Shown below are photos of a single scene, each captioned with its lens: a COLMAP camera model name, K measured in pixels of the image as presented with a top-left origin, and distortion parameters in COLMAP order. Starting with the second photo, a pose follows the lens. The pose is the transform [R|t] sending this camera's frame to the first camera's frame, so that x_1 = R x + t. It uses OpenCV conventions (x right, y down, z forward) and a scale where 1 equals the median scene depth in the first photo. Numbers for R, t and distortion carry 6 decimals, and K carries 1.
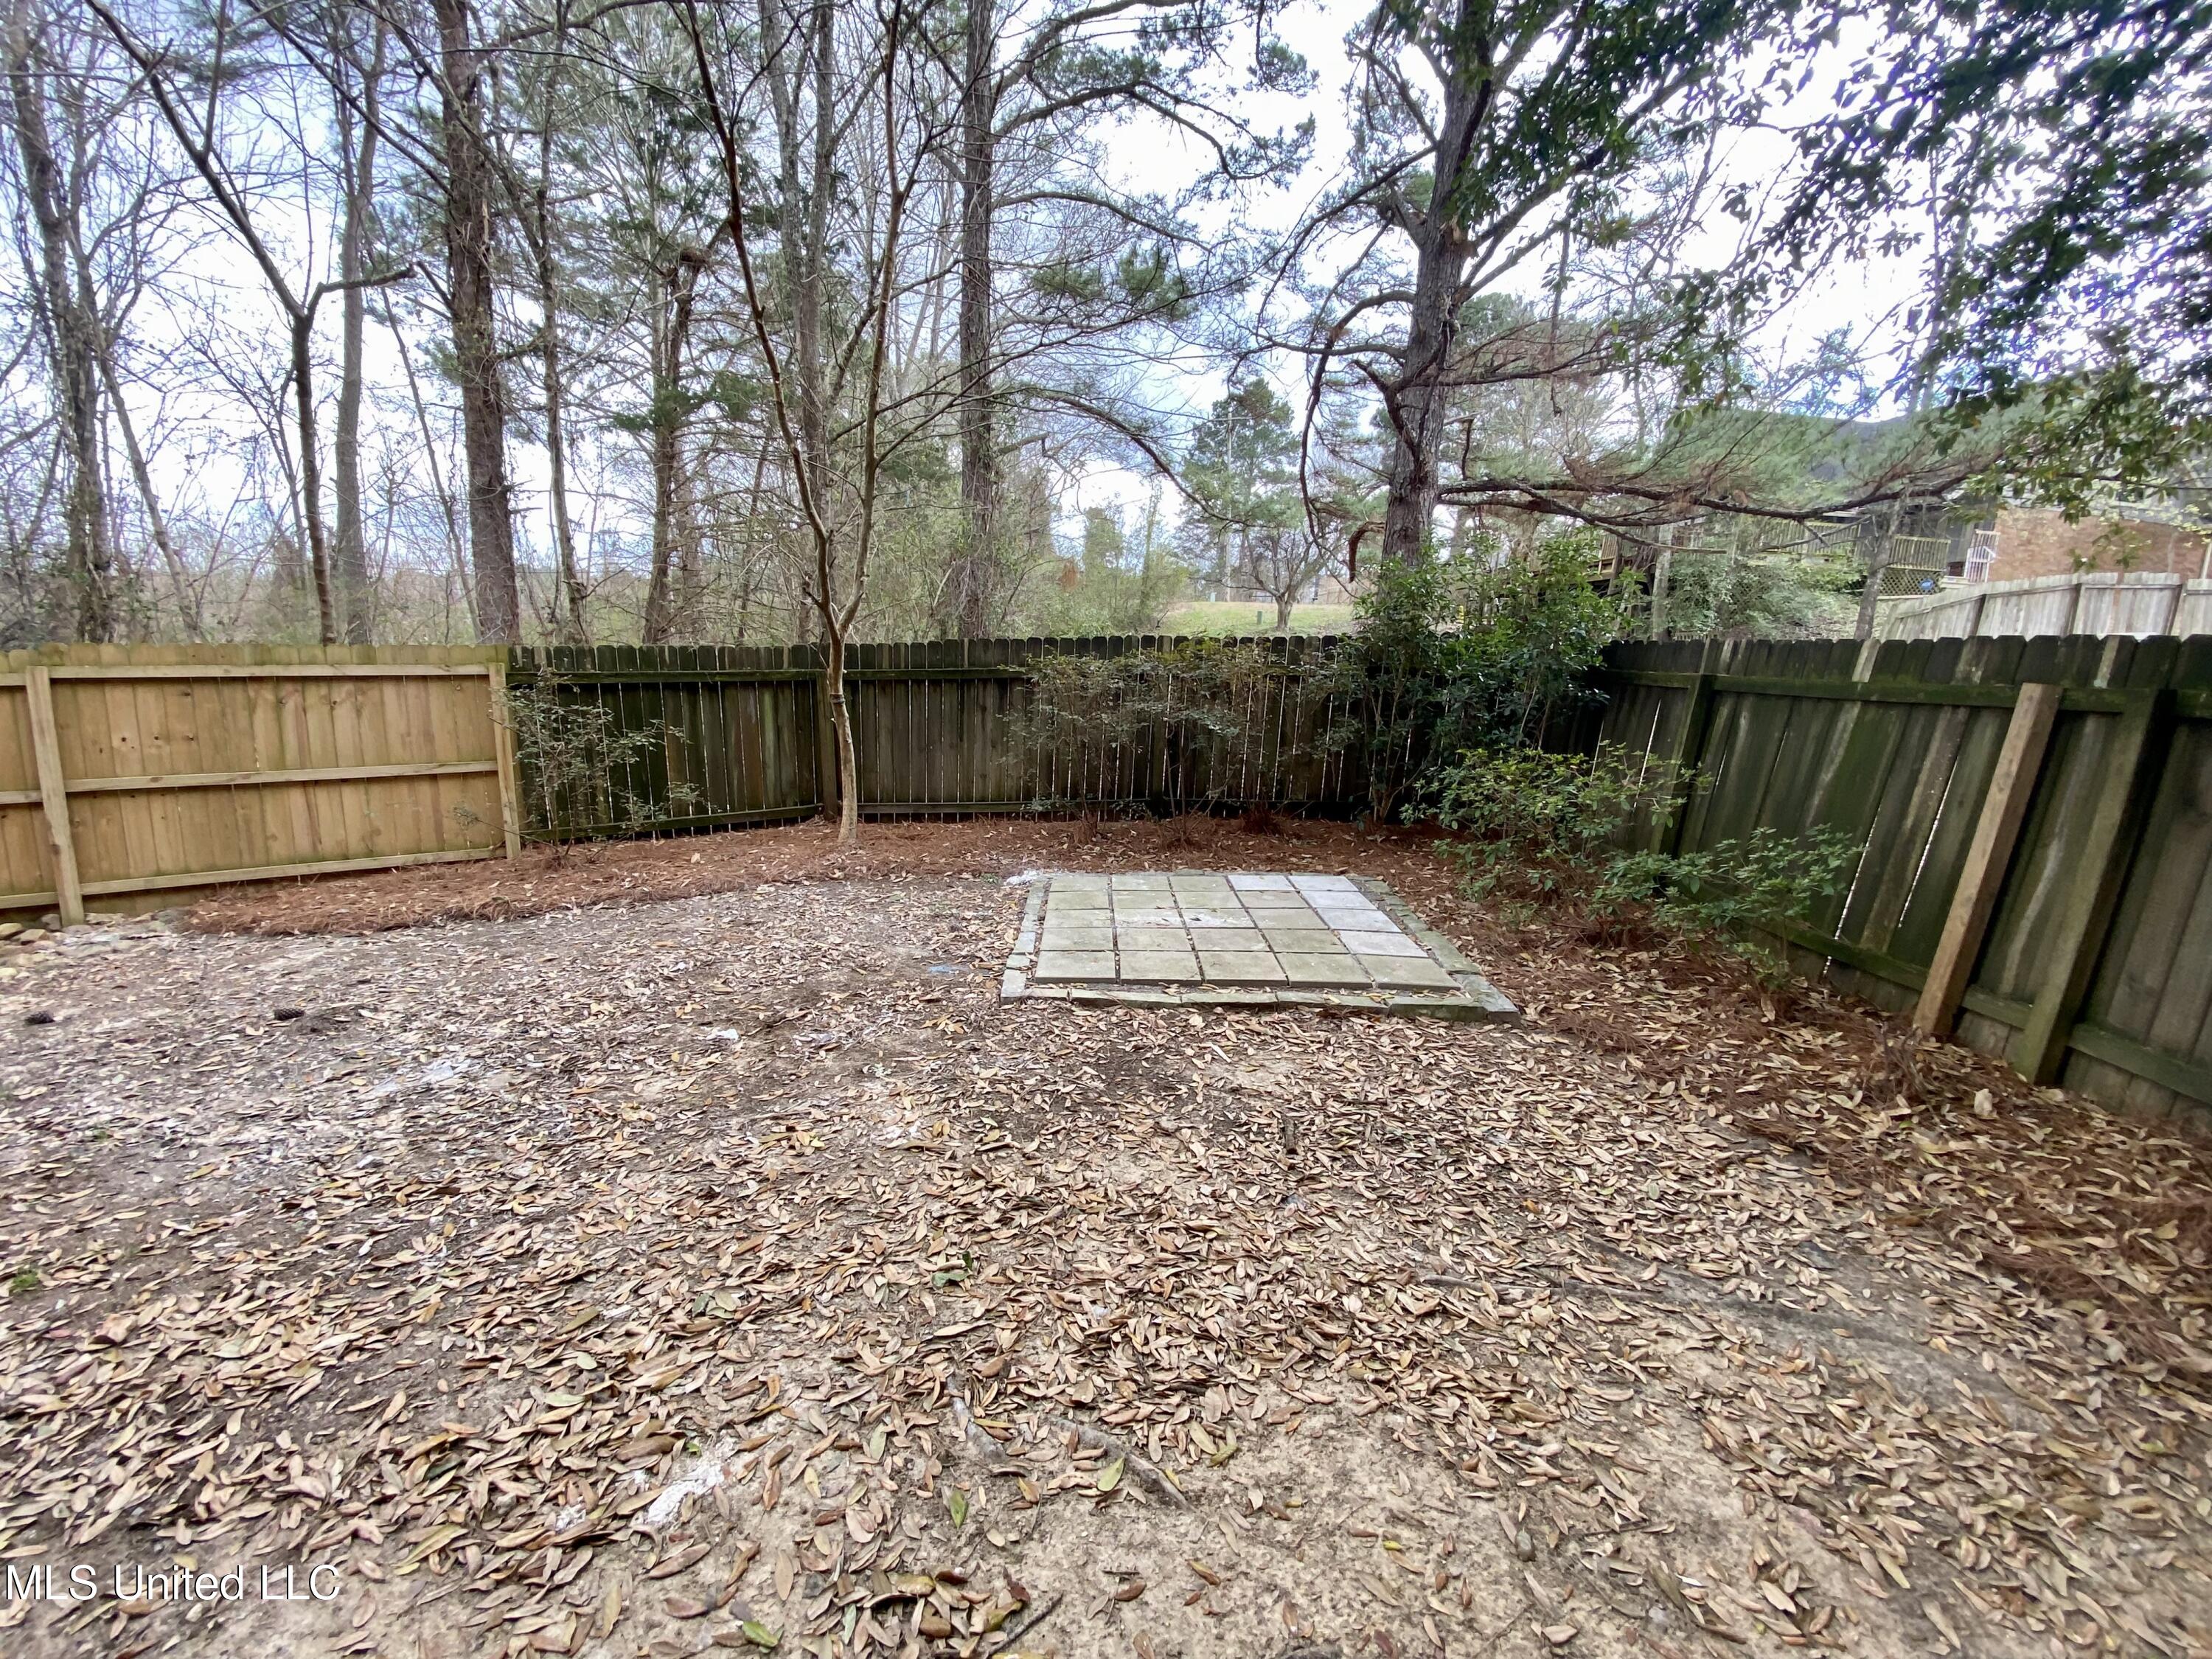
lens RADIAL K [[932.0, 0, 1122.5], [0, 932.0, 829.1], [0, 0, 1]] dist [0.010146, -0.000192]
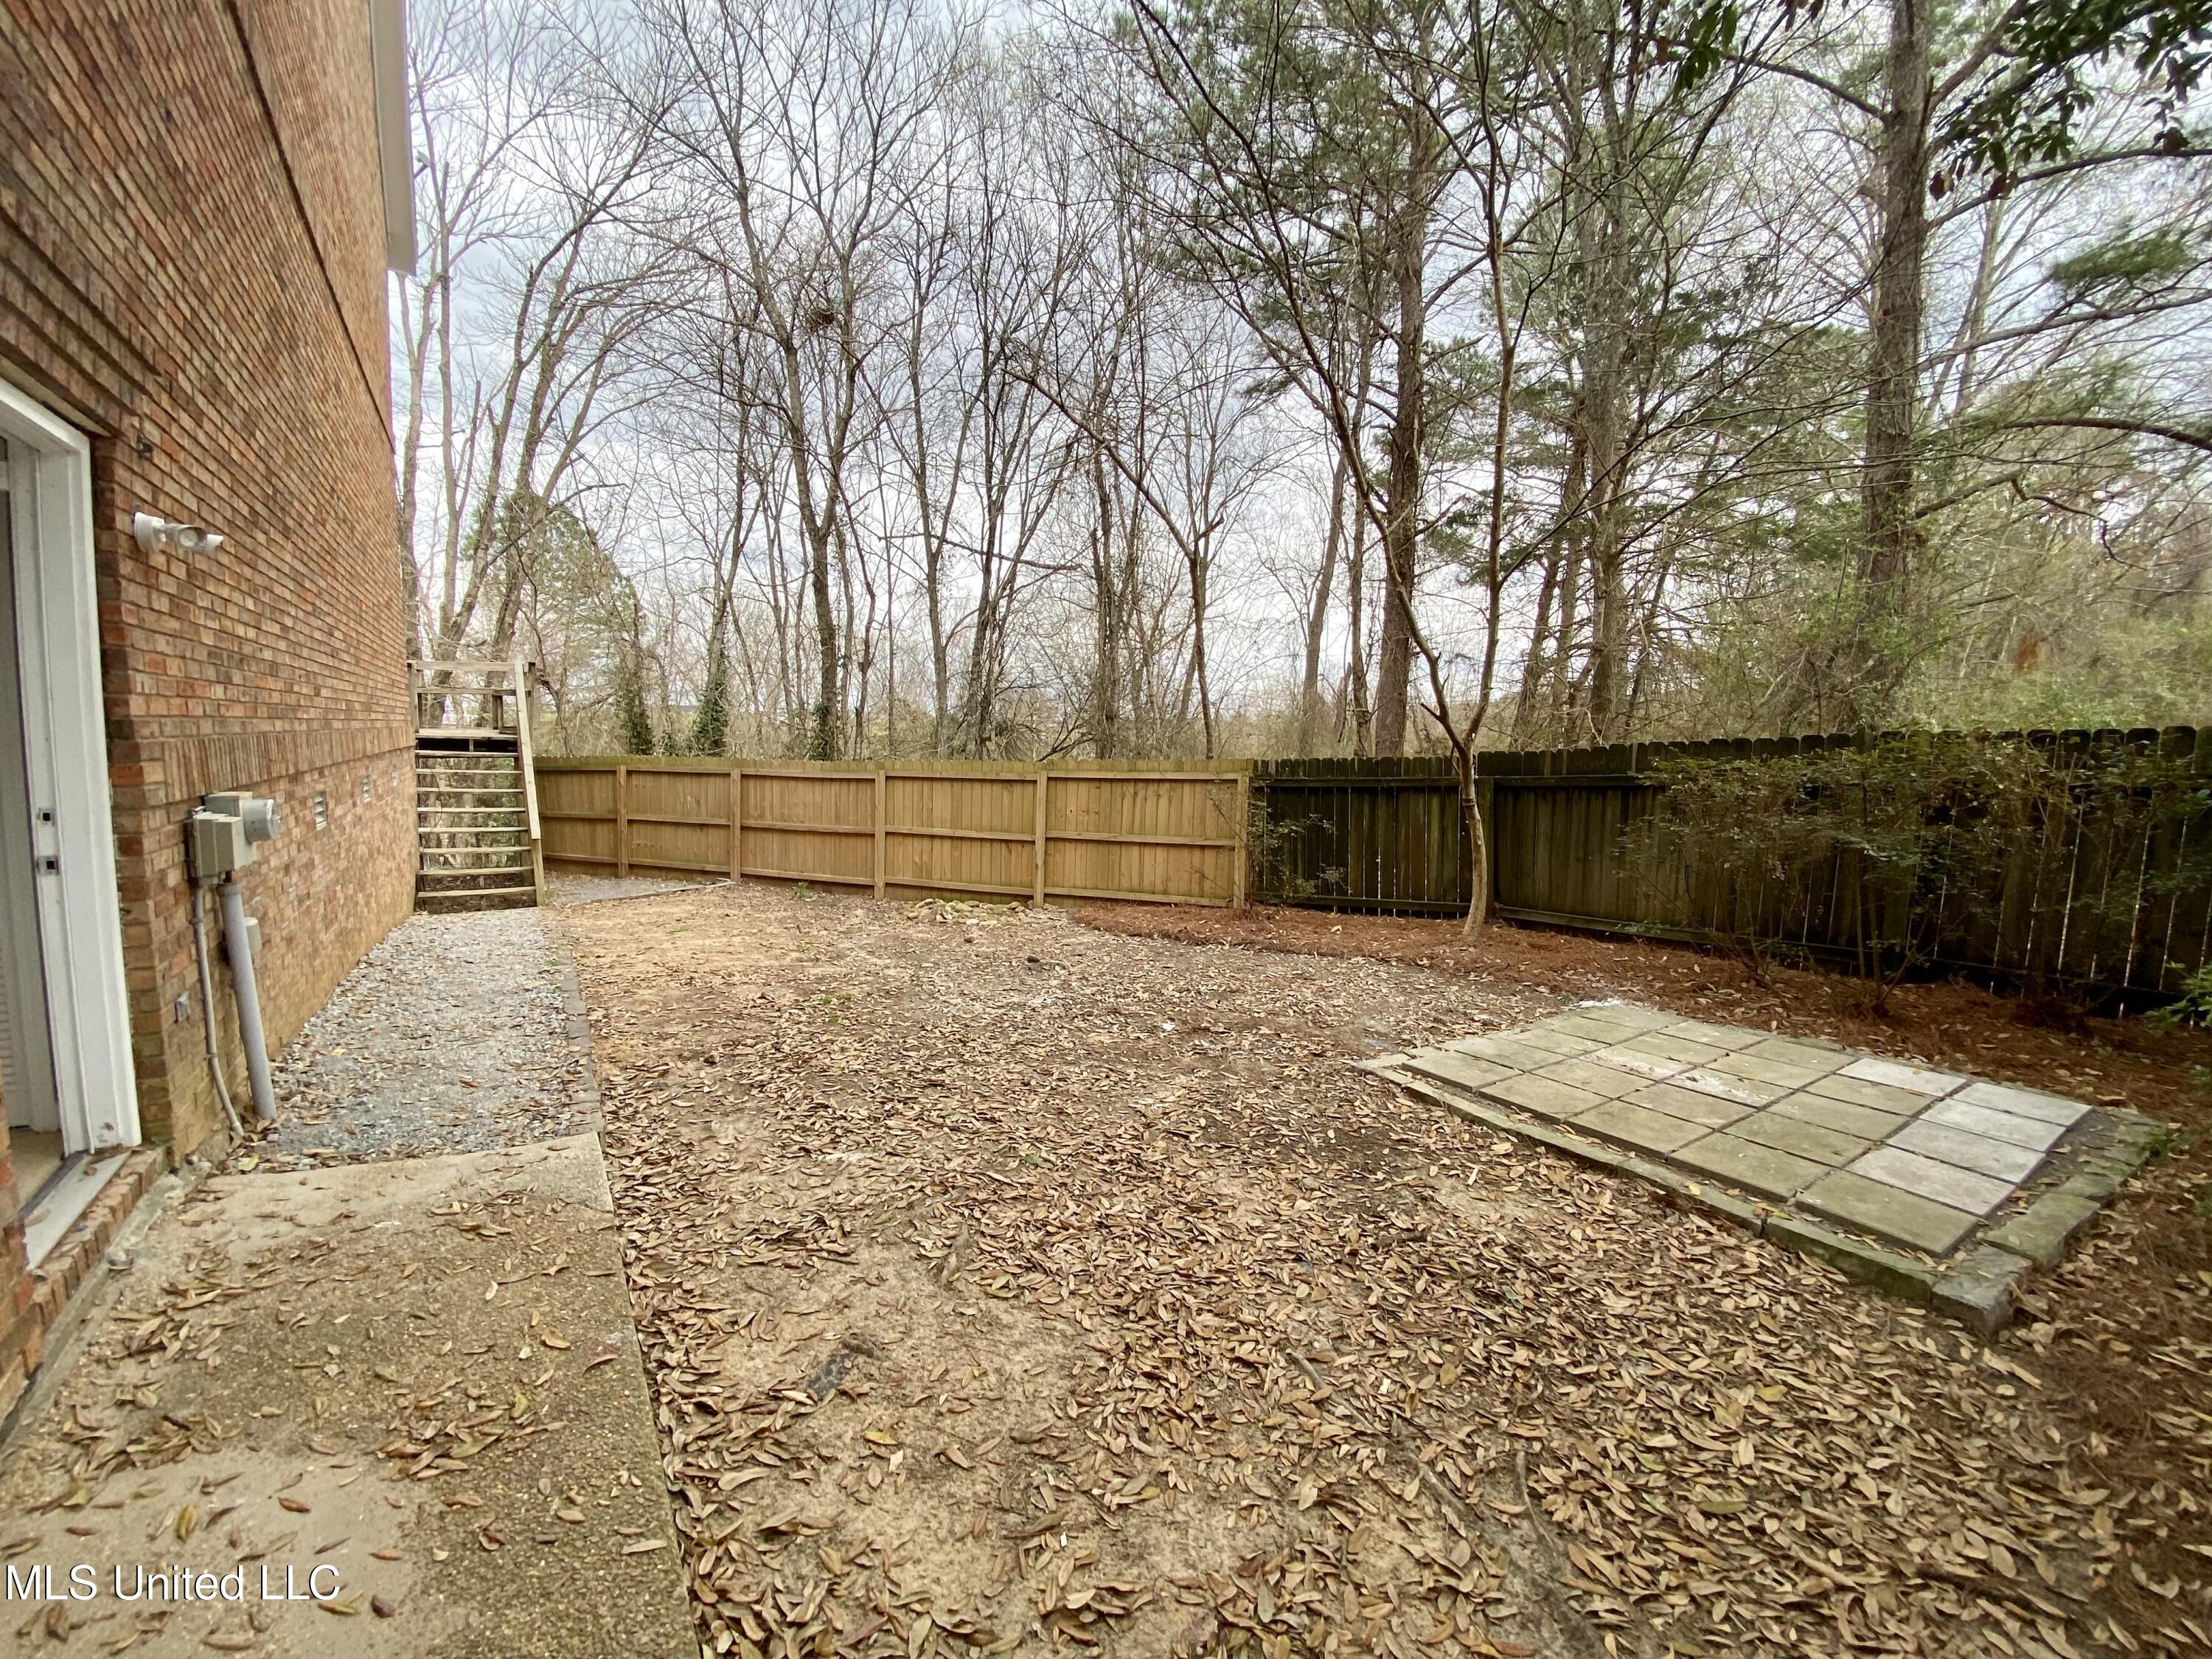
lens RADIAL K [[932.0, 0, 1122.5], [0, 932.0, 829.1], [0, 0, 1]] dist [0.010146, -0.000192]
pose [[0.573245, 0.065261, -0.816781, 0.446606], [-0.157987, 0.986922, -0.032025, -0.018530], [0.804009, 0.147399, 0.576058, 0.054093]]
